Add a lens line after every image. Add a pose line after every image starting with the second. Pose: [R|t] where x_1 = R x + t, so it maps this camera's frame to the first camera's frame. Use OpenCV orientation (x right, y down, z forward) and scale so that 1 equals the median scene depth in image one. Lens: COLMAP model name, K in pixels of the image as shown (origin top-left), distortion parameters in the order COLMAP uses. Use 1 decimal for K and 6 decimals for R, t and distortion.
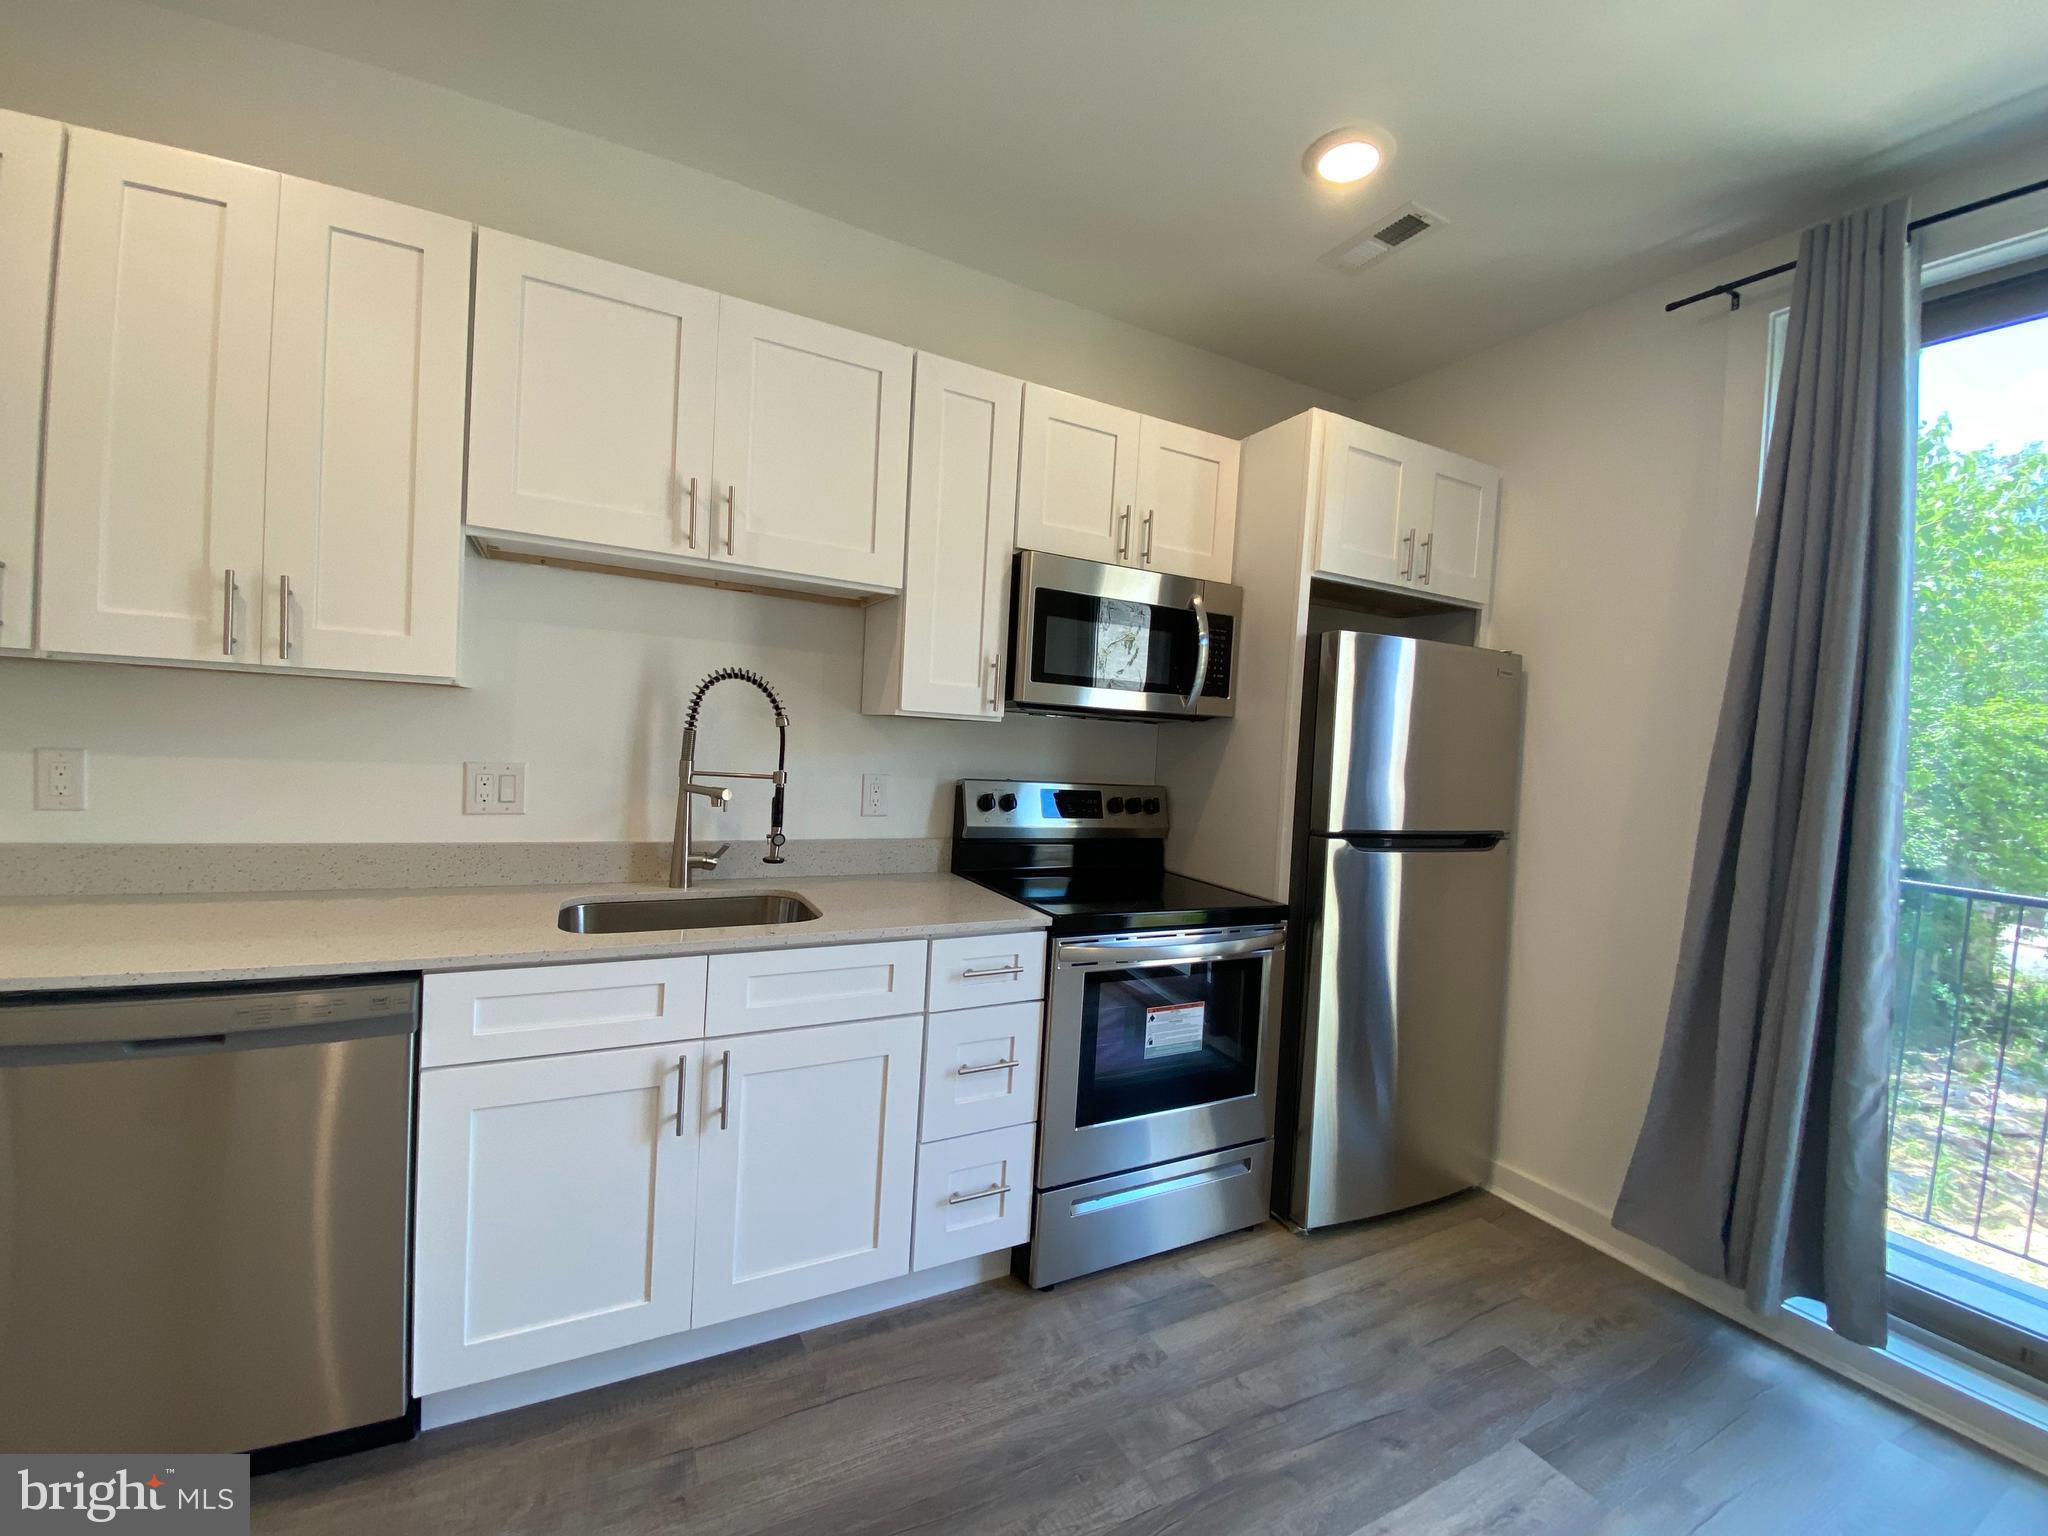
lens RADIAL K [[828.9, 0, 1024.3], [0, 828.9, 759.3], [0, 0, 1]] dist [-0.003145, -0.001426]
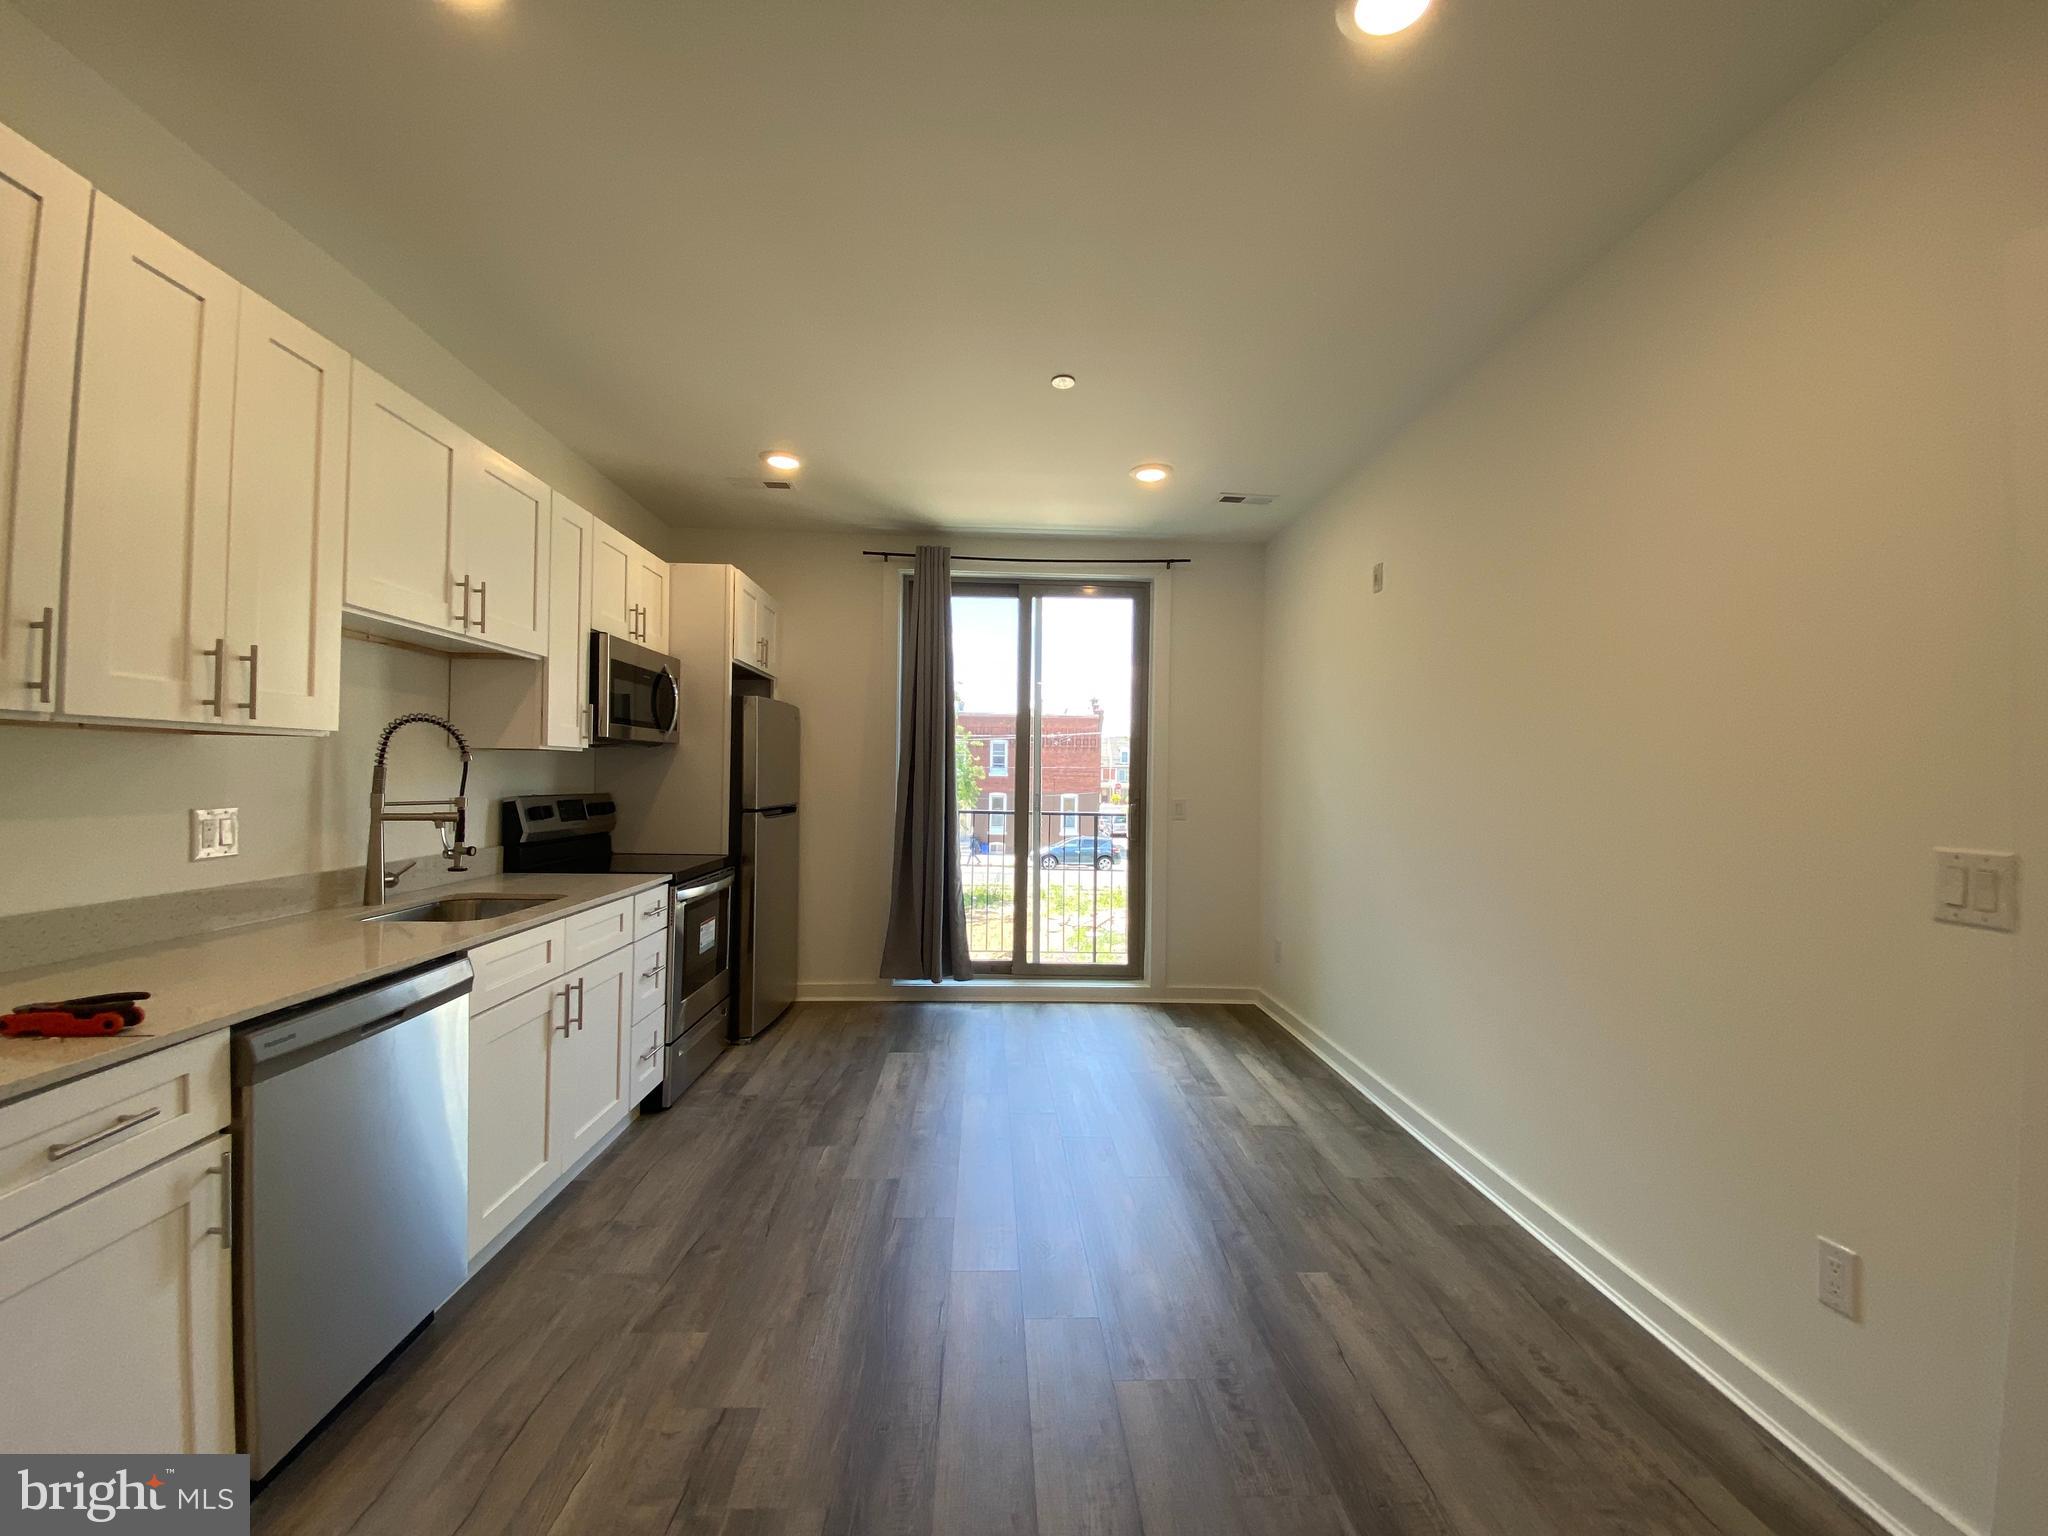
lens RADIAL K [[828.9, 0, 1030.6], [0, 828.9, 755.4], [0, 0, 1]] dist [-0.003145, -0.001426]
pose [[0.420704, -0.031416, 0.906654, -1.004123], [0.035049, 0.999217, 0.018360, -0.038760], [-0.906521, 0.024053, 0.421475, -0.288747]]
